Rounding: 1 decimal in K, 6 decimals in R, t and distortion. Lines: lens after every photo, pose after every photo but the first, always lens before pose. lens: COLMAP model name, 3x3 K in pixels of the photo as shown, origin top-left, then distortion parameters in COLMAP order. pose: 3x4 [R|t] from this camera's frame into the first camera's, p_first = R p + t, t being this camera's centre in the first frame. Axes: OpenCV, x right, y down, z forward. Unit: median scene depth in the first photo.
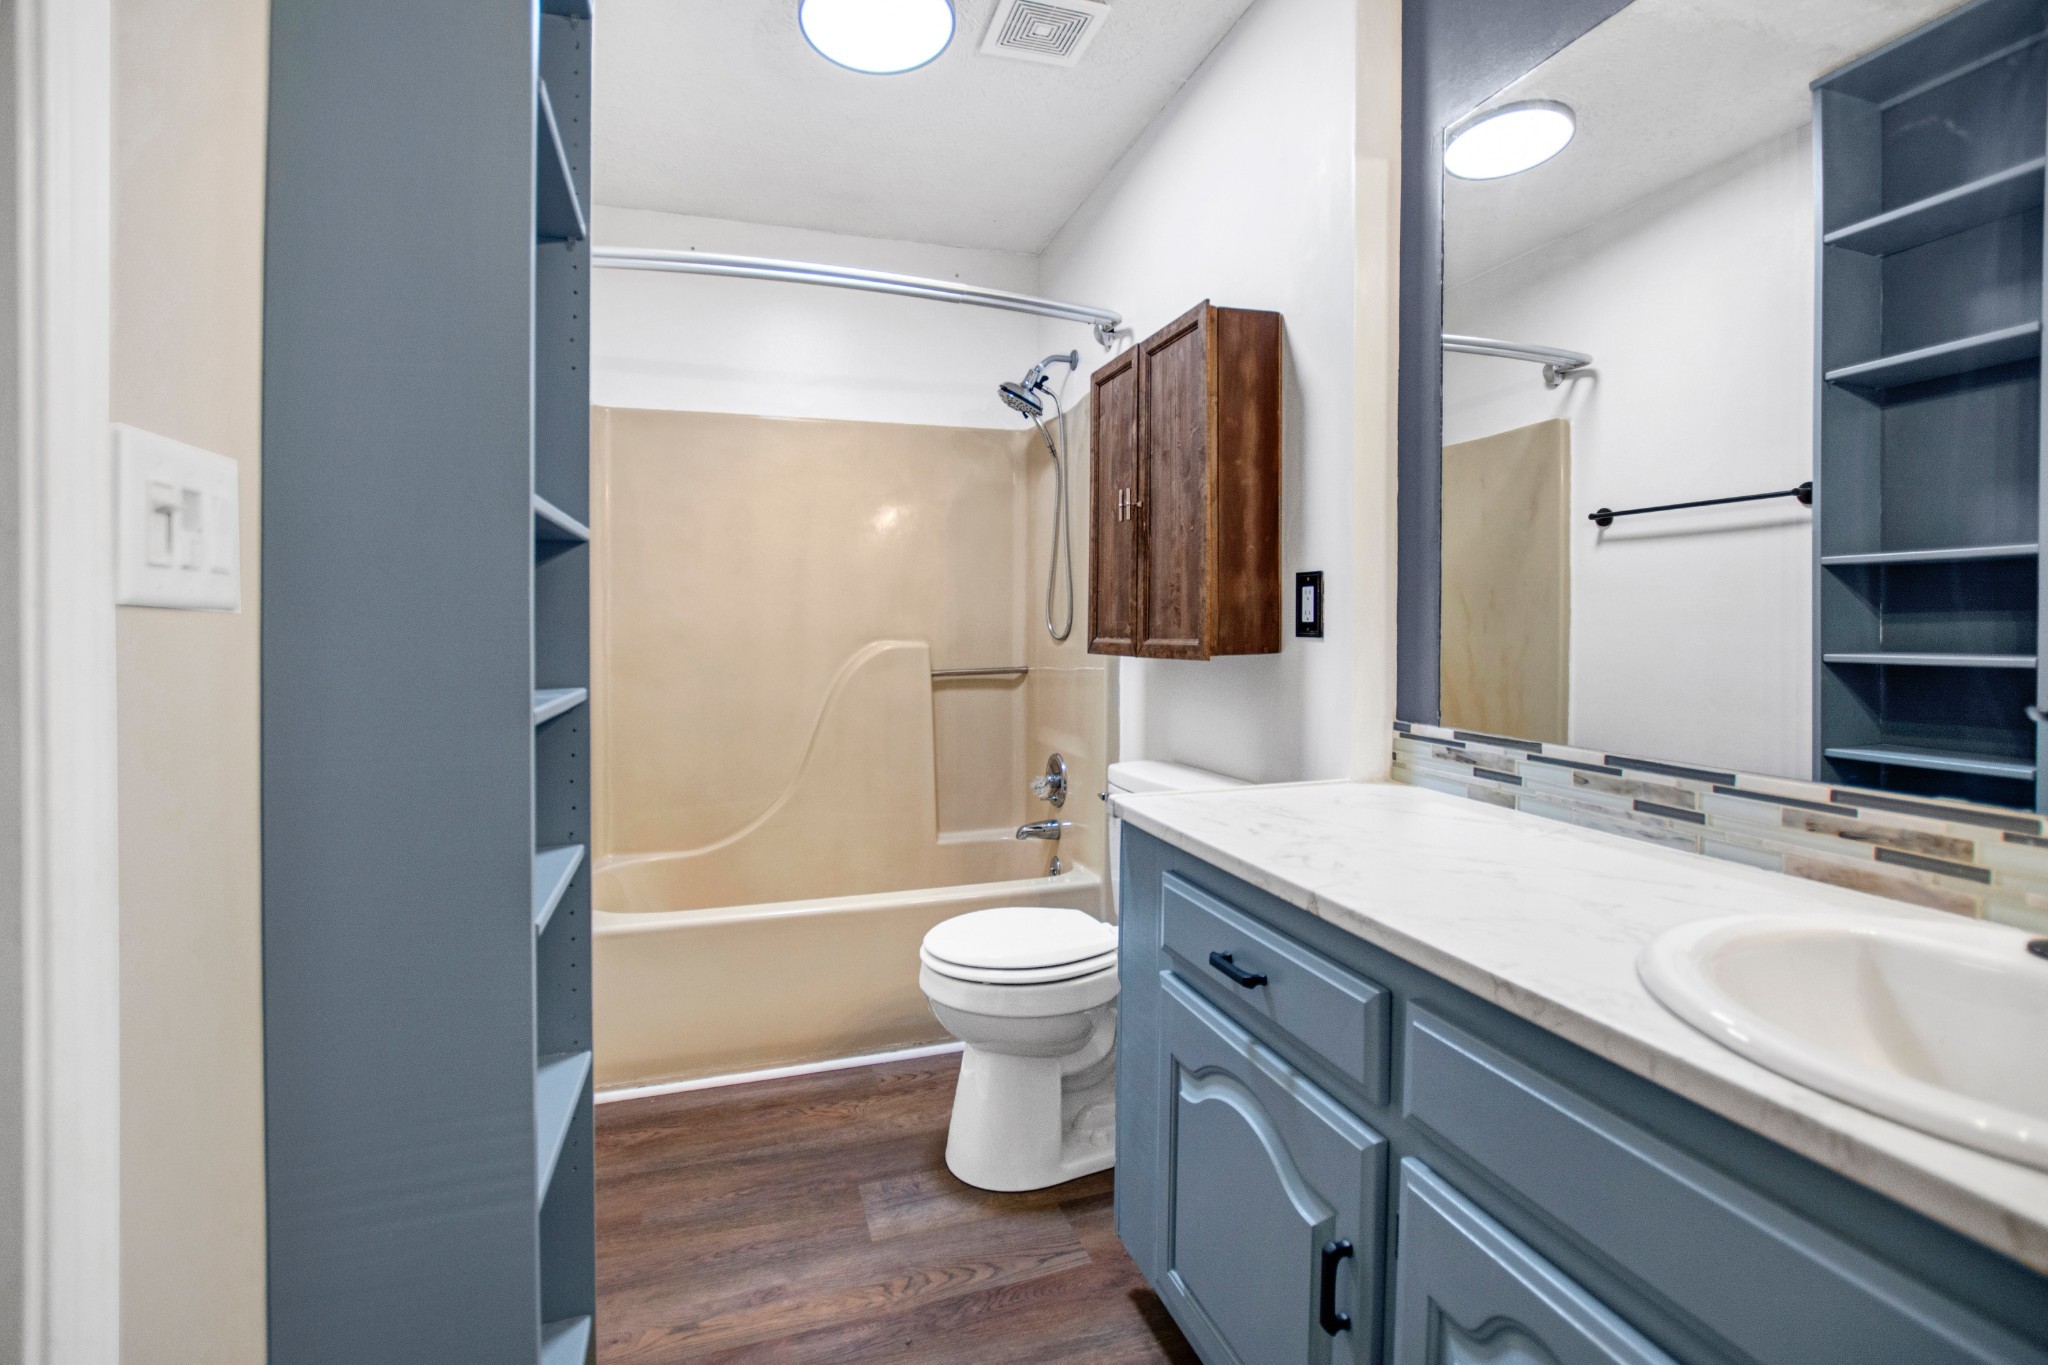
lens RADIAL K [[932.8, 0, 1039.1], [0, 932.8, 630.1], [0, 0, 1]] dist [-0.022839, -0.000040]
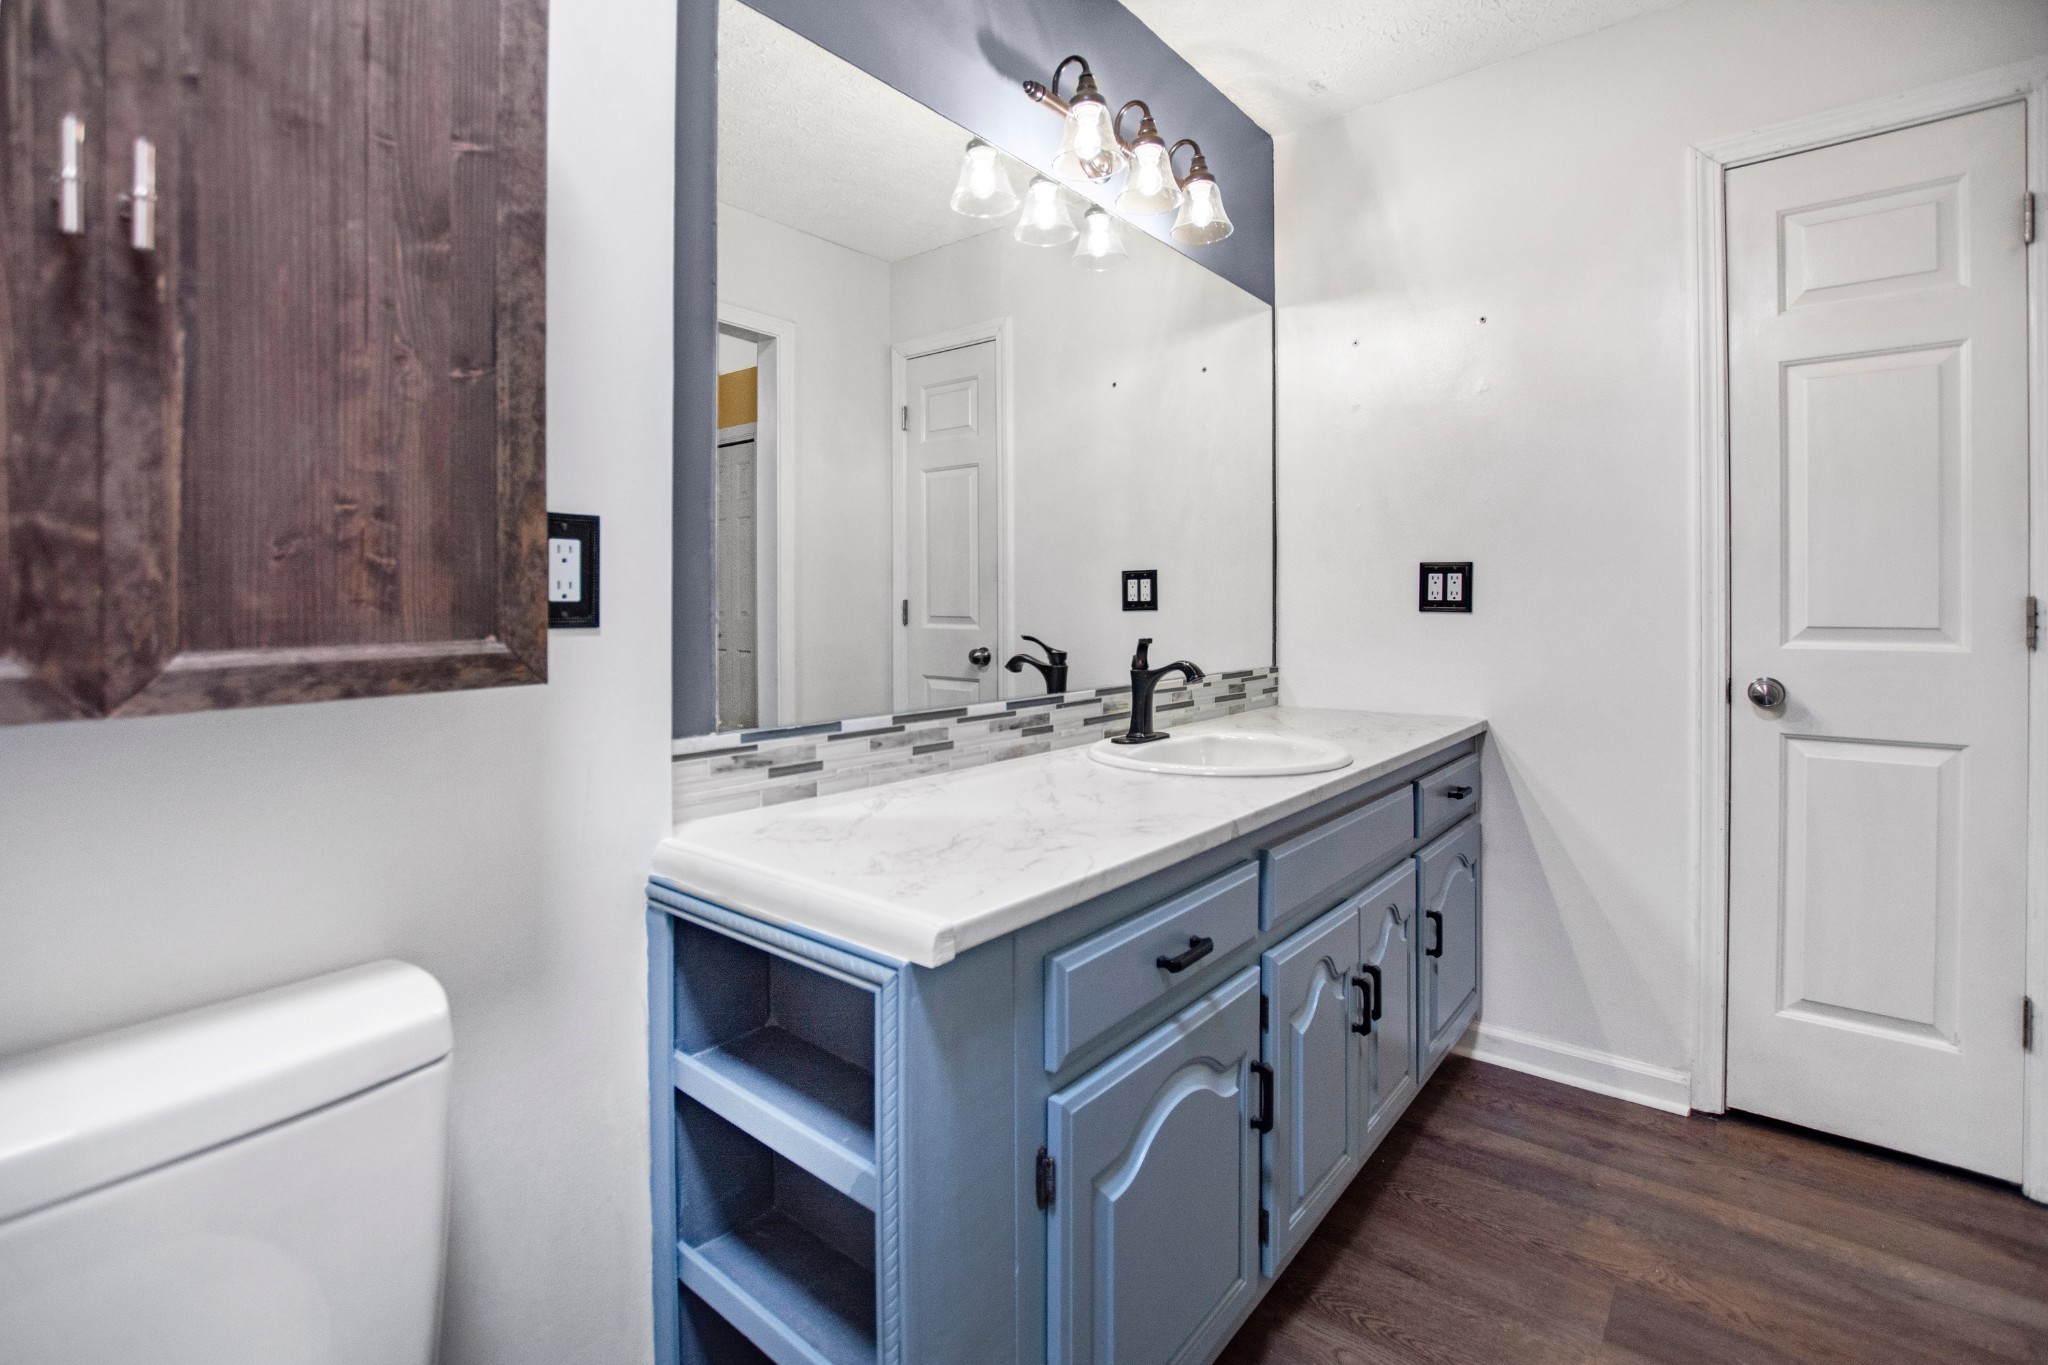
lens RADIAL K [[932.8, 0, 1021.2], [0, 932.8, 616.8], [0, 0, 1]] dist [-0.022839, -0.000040]
pose [[-0.525310, -0.007715, 0.850876, -0.465441], [0.010495, 0.999824, 0.015545, -0.006891], [-0.850846, 0.017096, -0.525136, 1.461355]]
